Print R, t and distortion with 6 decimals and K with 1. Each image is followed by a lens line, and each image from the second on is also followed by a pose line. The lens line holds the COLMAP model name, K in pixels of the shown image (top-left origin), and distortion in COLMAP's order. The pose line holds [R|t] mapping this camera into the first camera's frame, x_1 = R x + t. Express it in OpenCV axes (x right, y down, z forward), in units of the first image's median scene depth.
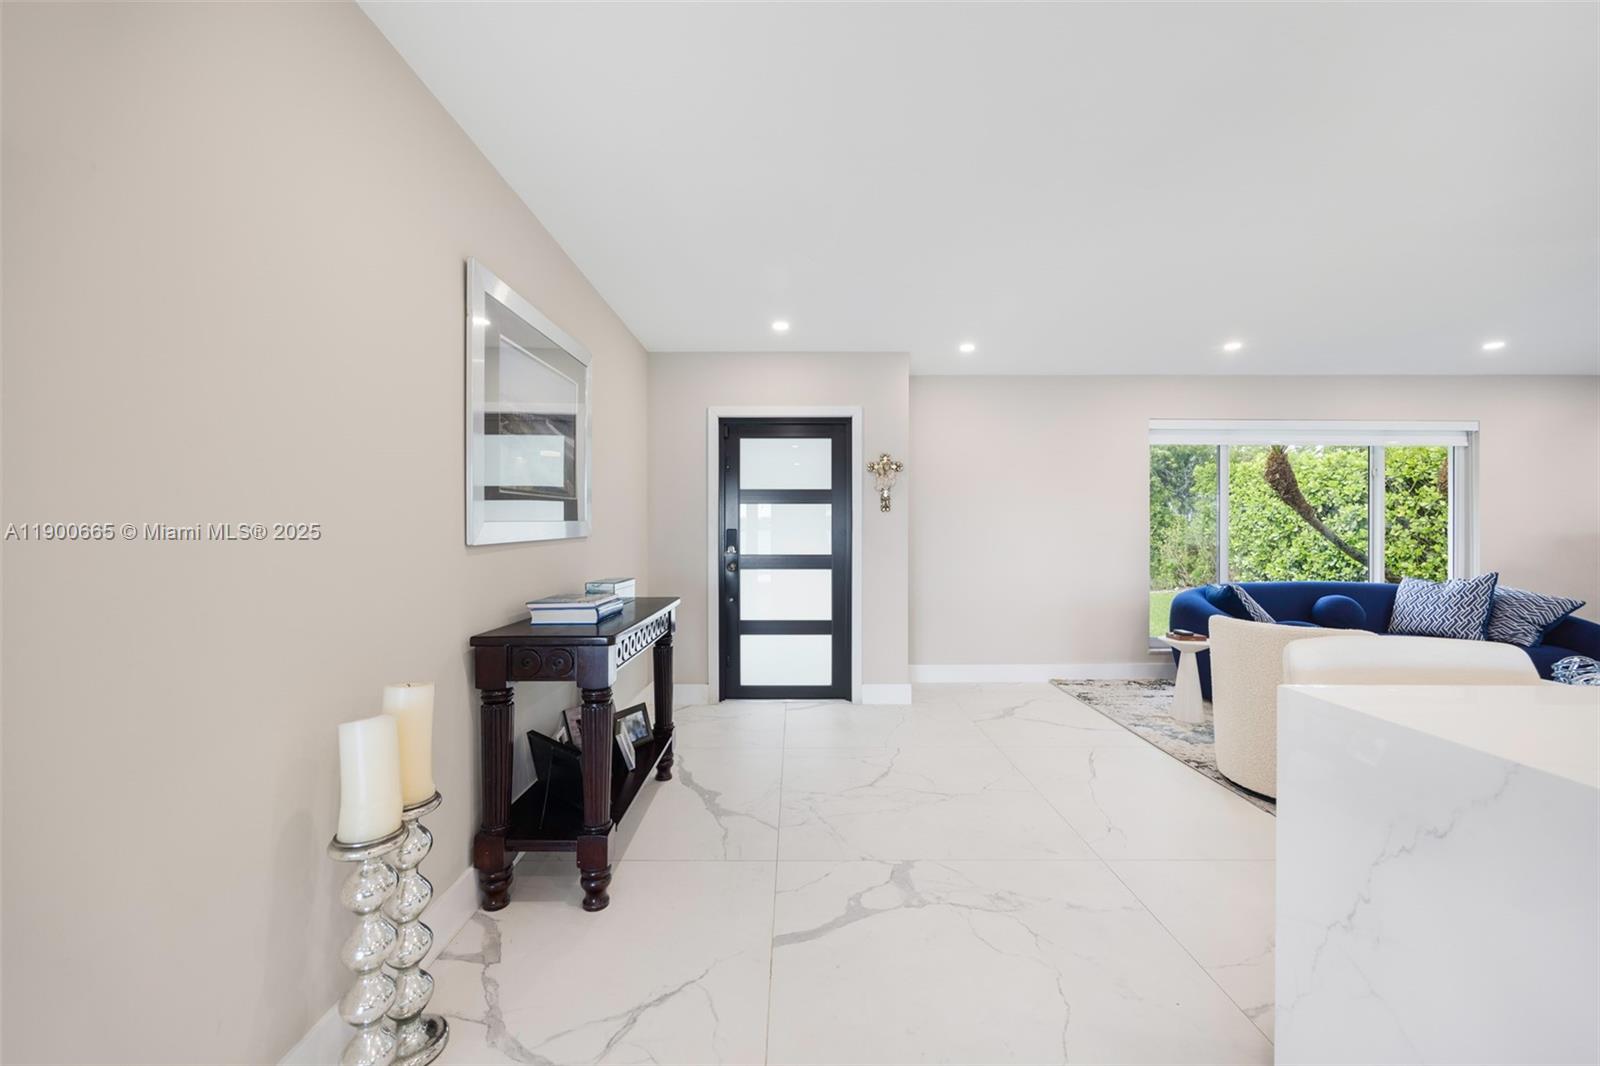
lens RADIAL K [[624.0, 0, 802.7], [0, 624.0, 531.5], [0, 0, 1]] dist [-0.002941, 0.000724]
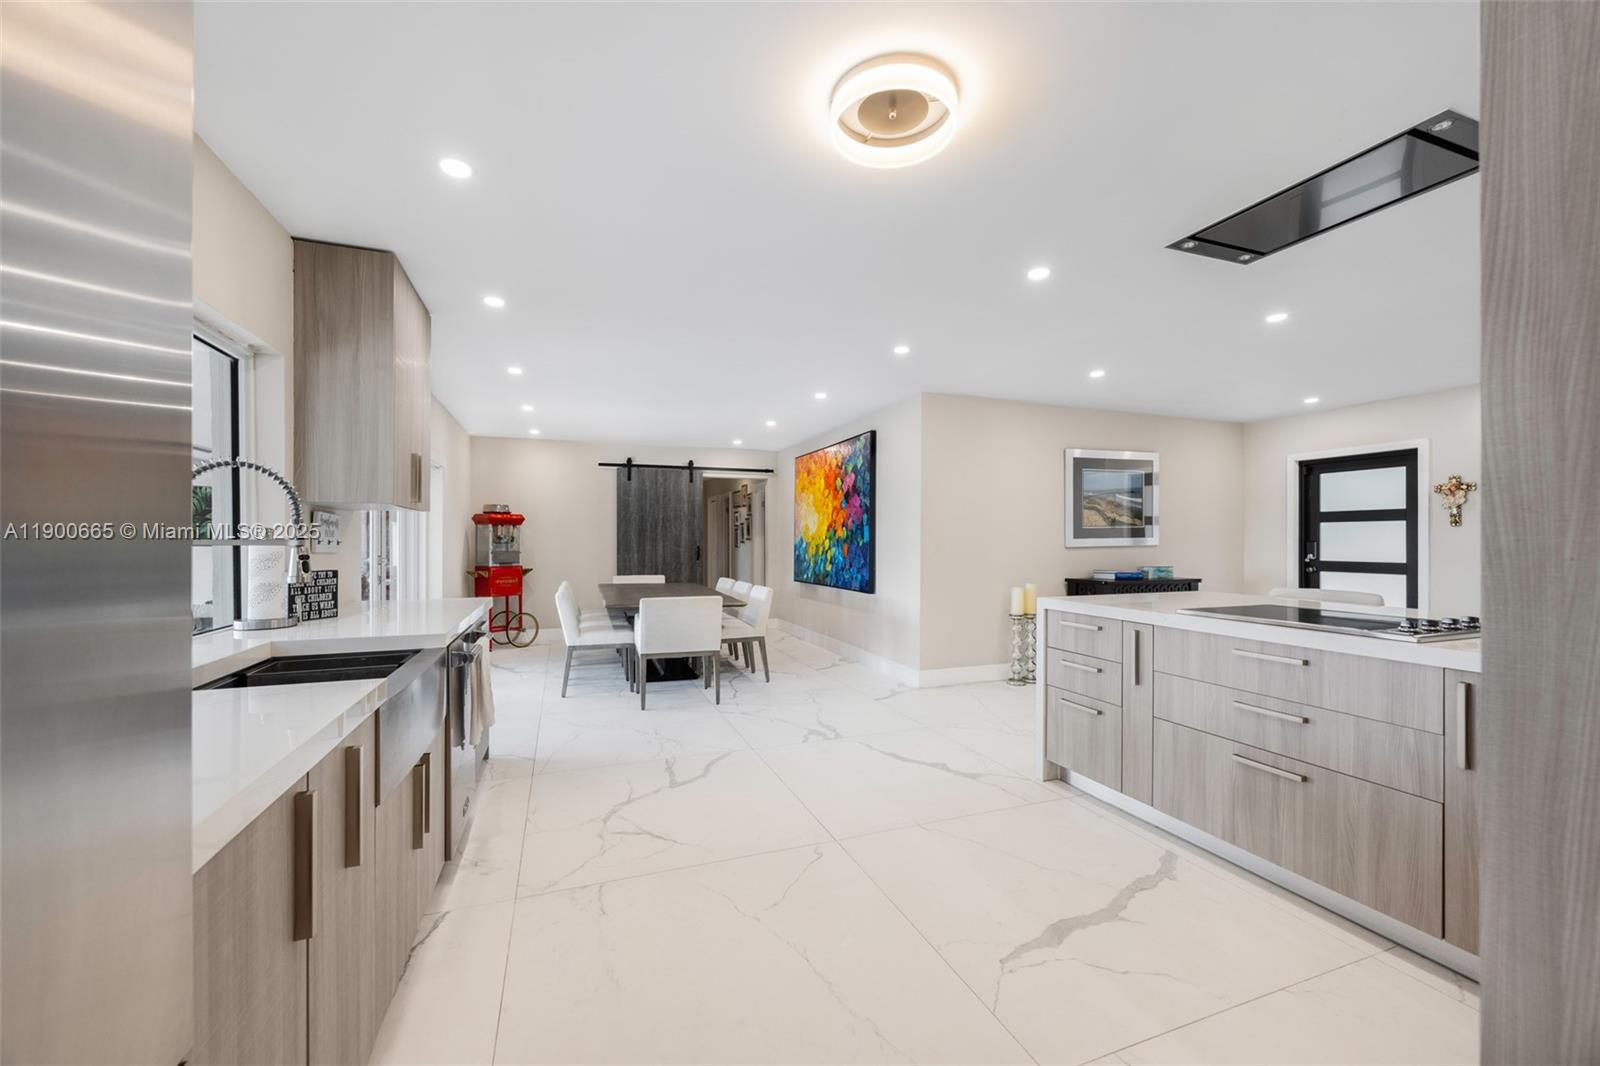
lens RADIAL K [[624.0, 0, 793.3], [0, 624.0, 536.2], [0, 0, 1]] dist [-0.002941, 0.000724]
pose [[0.324774, -0.006388, -0.945770, 0.805489], [-0.002400, 0.999968, -0.007578, -0.002095], [0.945788, 0.004731, 0.324749, -0.512333]]
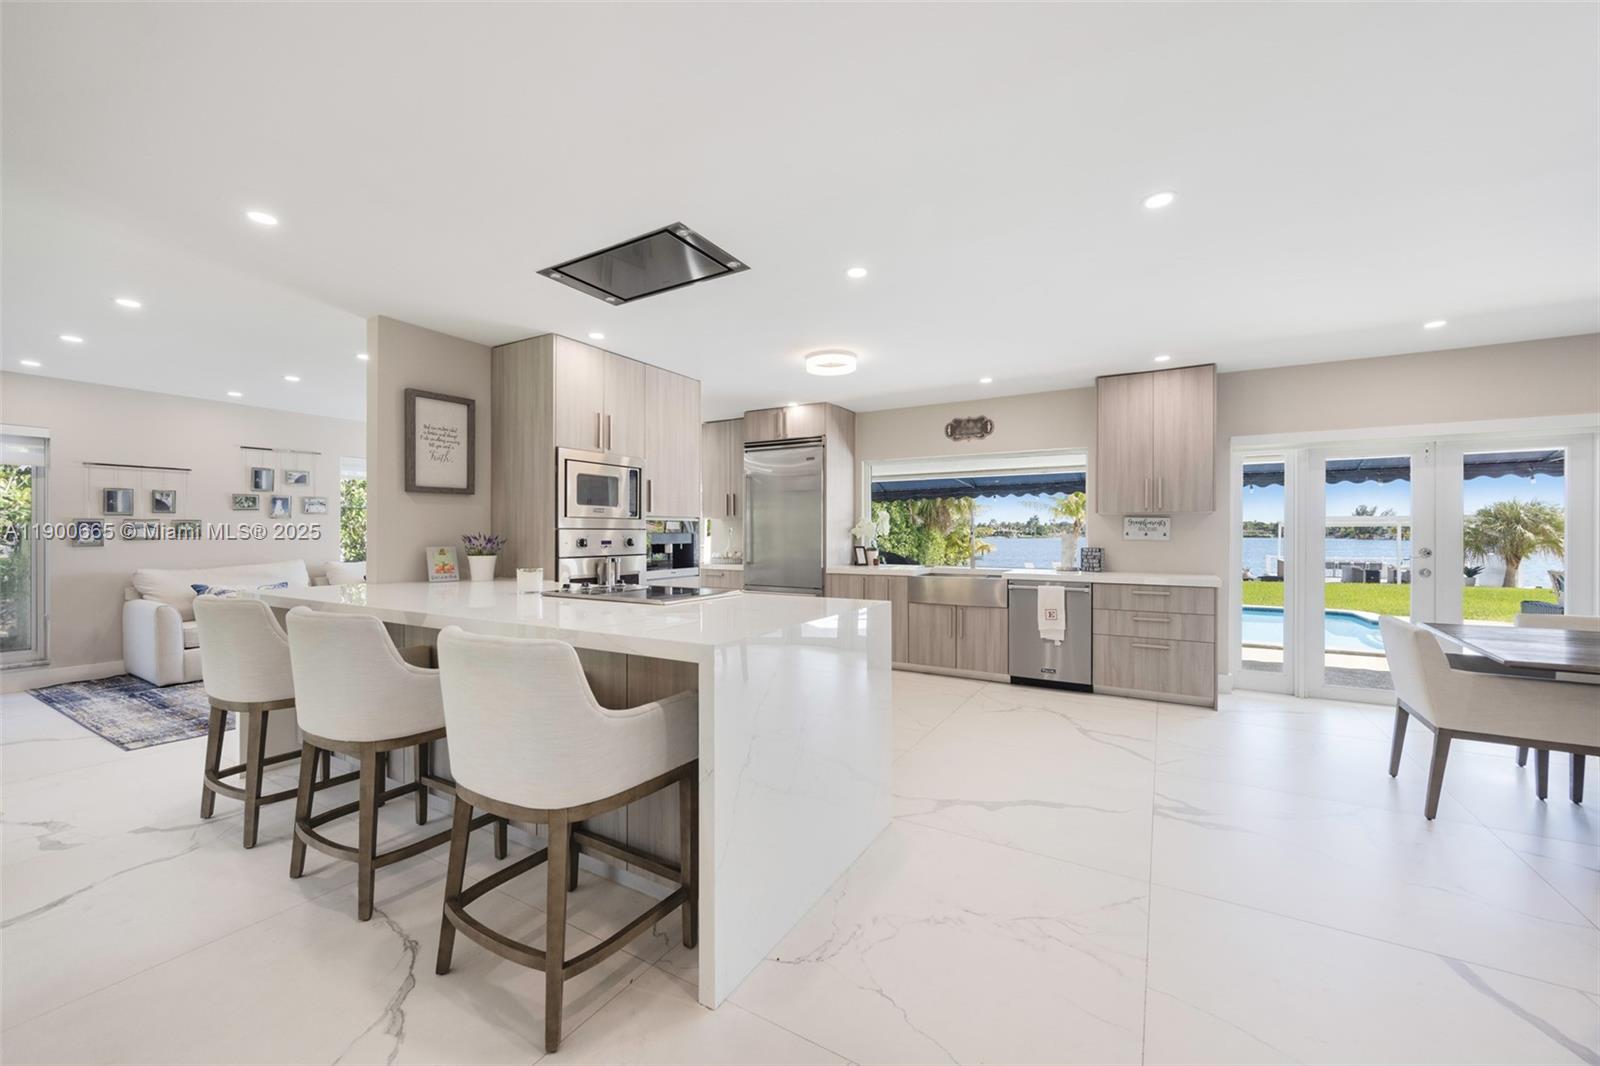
lens RADIAL K [[624.0, 0, 796.8], [0, 624.0, 528.6], [0, 0, 1]] dist [-0.002941, 0.000724]
pose [[-0.846574, -0.002175, 0.532266, -0.028848], [-0.003651, 0.999992, -0.001720, -0.005908], [-0.532258, -0.003400, -0.846575, 0.544577]]
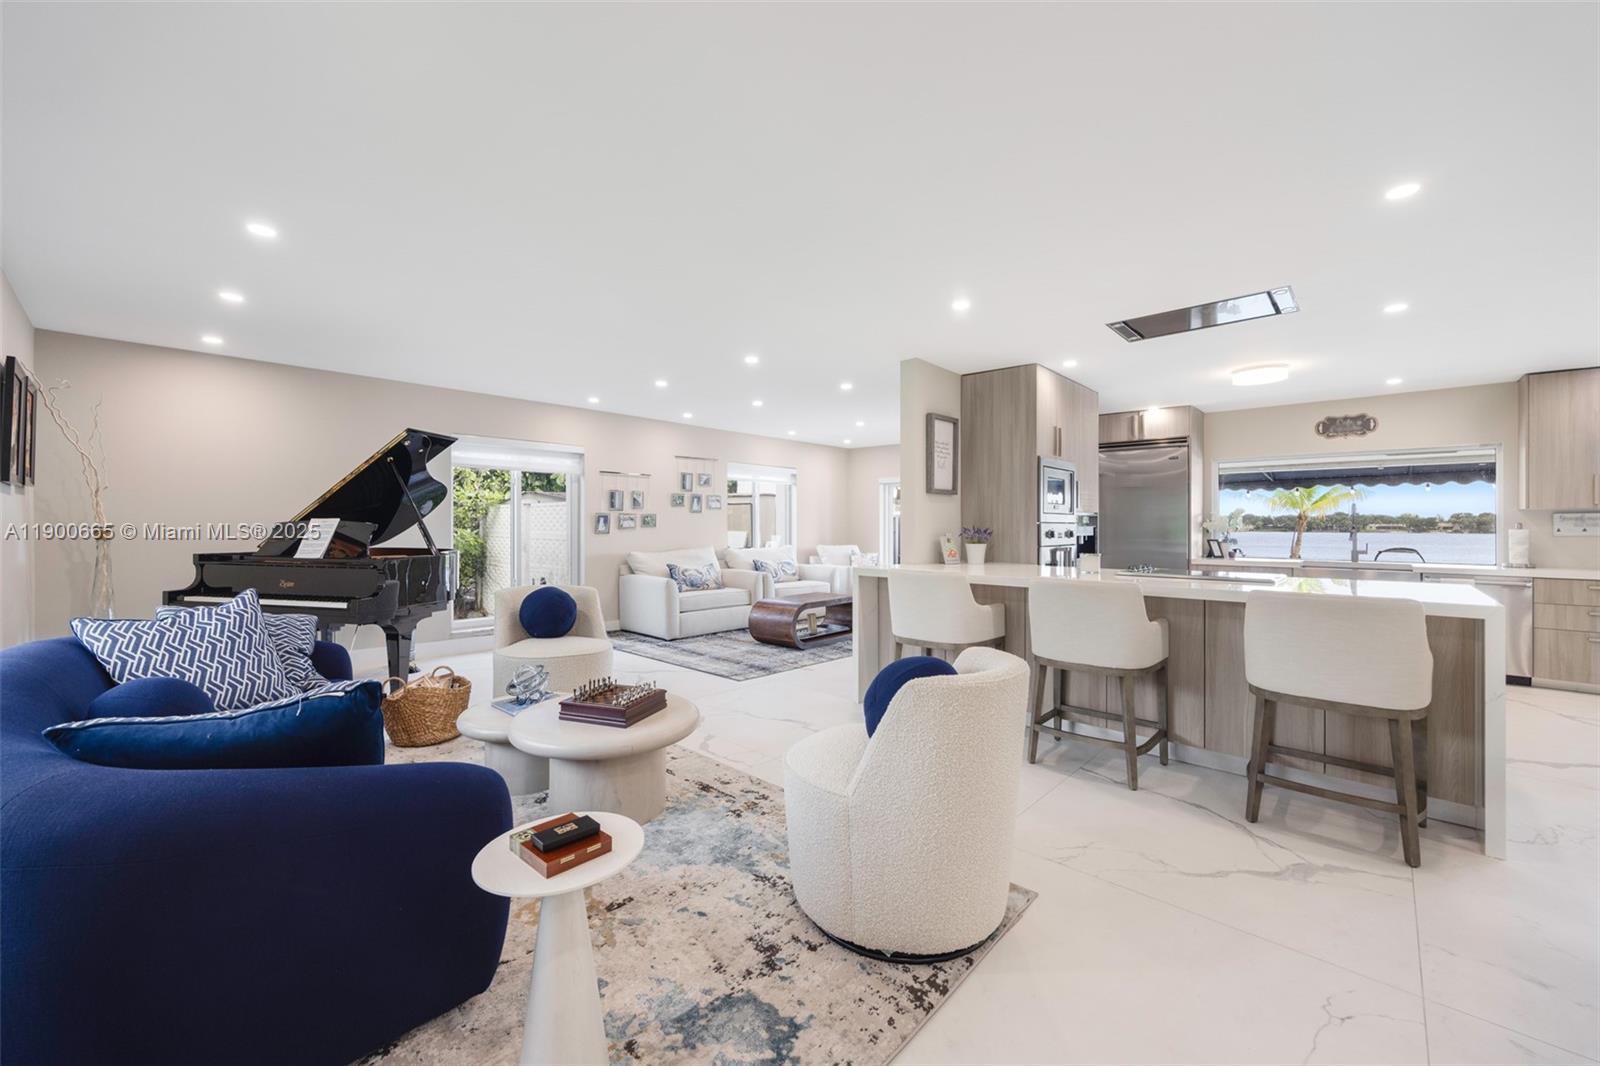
lens RADIAL K [[624.0, 0, 799.6], [0, 624.0, 527.0], [0, 0, 1]] dist [-0.002941, 0.000724]
pose [[-0.713566, -0.011857, 0.700488, 0.260559], [-0.007306, 0.999928, 0.009483, -0.005518], [-0.700550, 0.001649, -0.713602, 1.038386]]
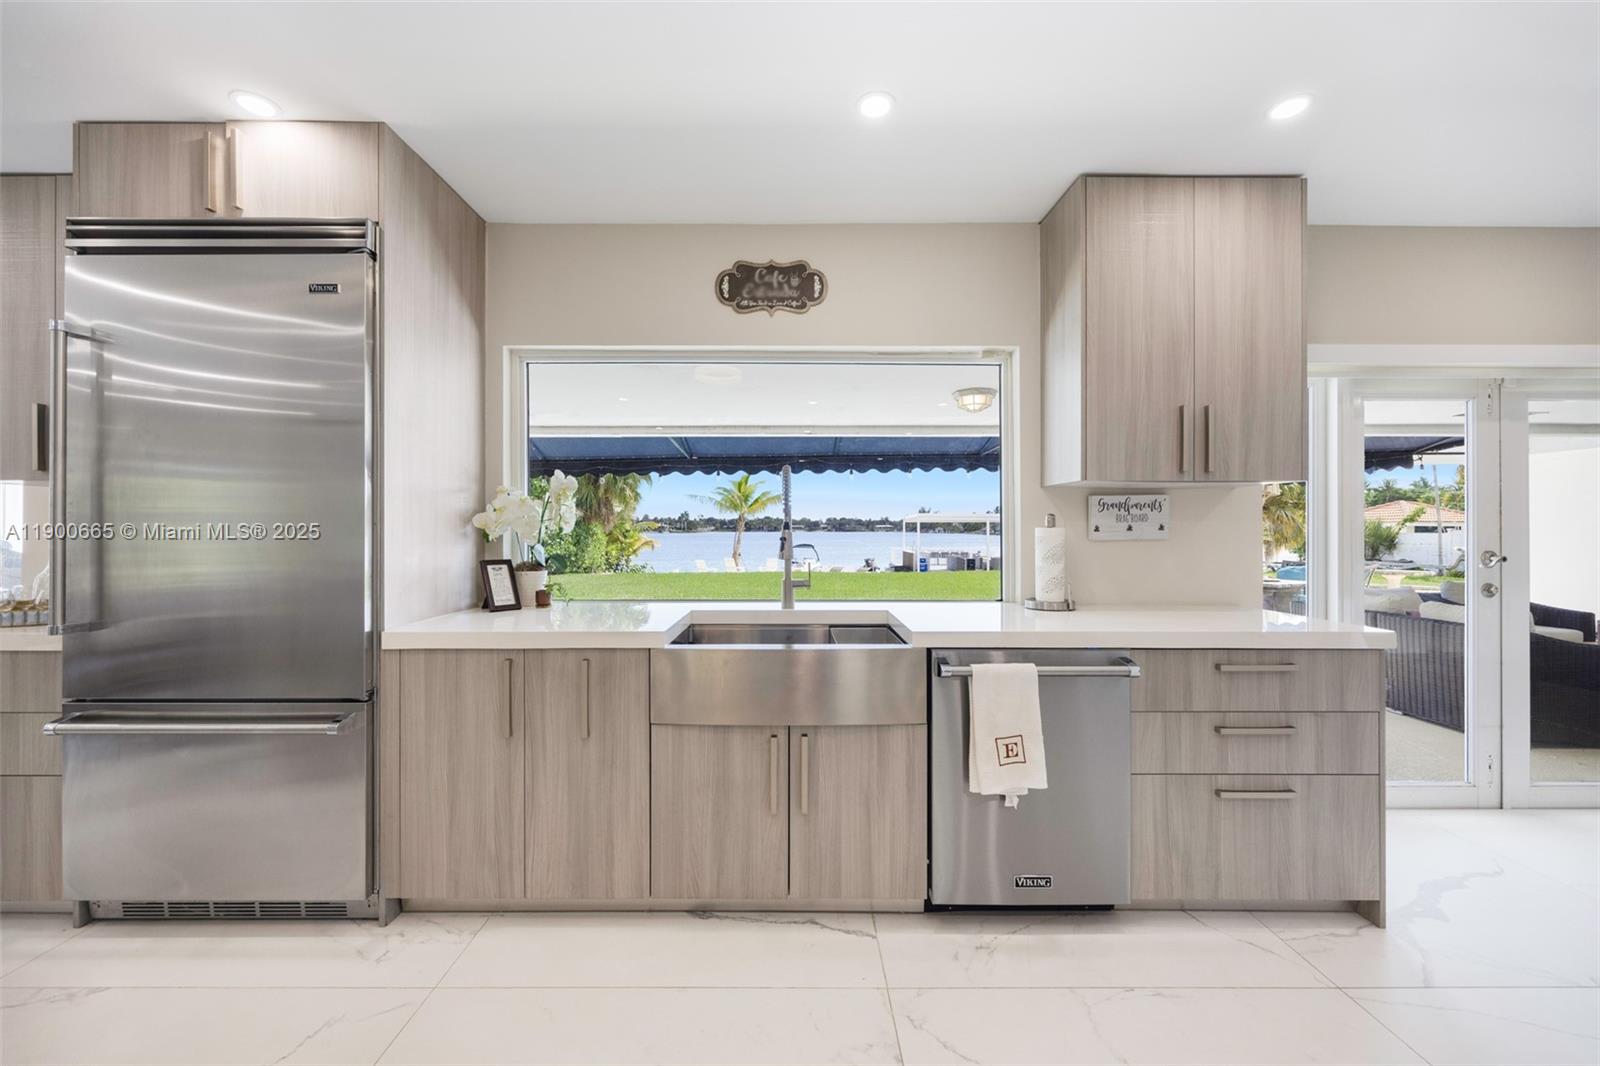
lens RADIAL K [[624.0, 0, 791.1], [0, 624.0, 532.9], [0, 0, 1]] dist [-0.002941, 0.000724]
pose [[-0.999679, -0.007239, 0.024280, 0.330403], [-0.006985, 0.999920, 0.010519, -0.000078], [-0.024354, 0.010346, -0.999650, -0.183814]]
